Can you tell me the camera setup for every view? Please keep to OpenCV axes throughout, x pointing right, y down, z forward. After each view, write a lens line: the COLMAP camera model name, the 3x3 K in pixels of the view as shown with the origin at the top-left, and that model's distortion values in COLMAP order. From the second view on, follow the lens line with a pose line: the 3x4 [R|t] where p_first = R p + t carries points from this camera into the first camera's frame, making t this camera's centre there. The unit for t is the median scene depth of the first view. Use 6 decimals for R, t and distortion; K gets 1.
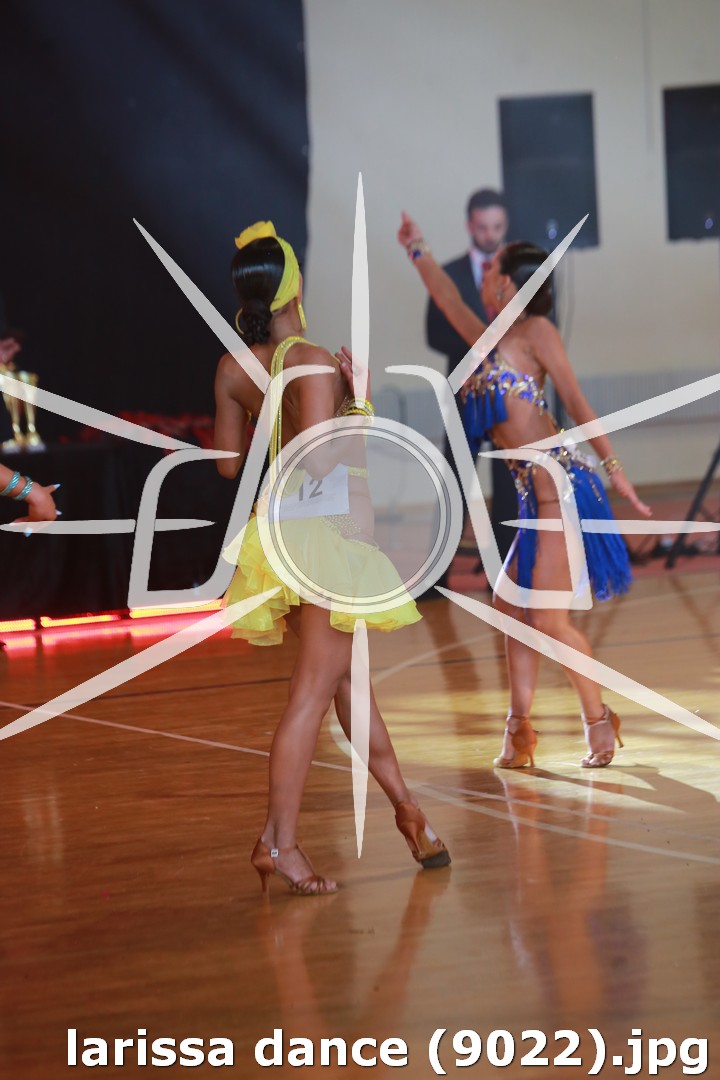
lens RADIAL K [[4769.0, 0, 359.0], [0, 4769.0, 541.1], [0, 0, 1]] dist [1.434925, 0.000000]
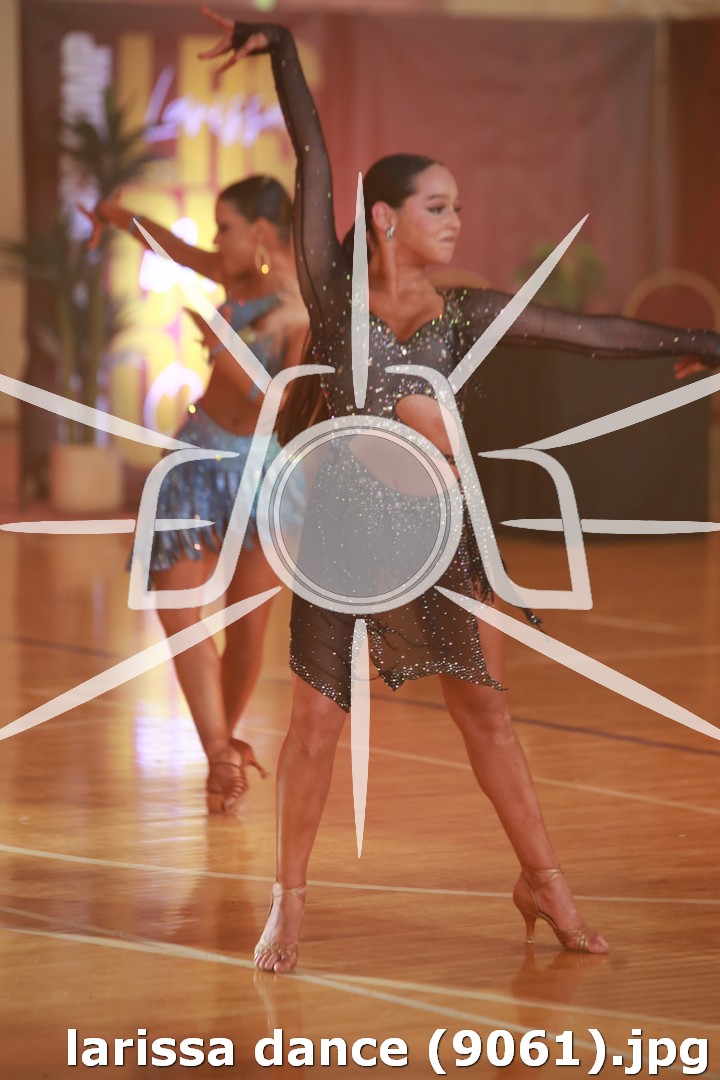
lens RADIAL K [[6508.4, 0, 360.1], [0, 6508.4, 540.3], [0, 0, 1]] dist [0.477367, 0.000000]
pose [[0.999999, 0.000912, 0.000773, -0.000679], [-0.000911, 1.000000, -0.000392, 0.000804], [-0.000773, 0.000391, 1.000000, -0.346725]]
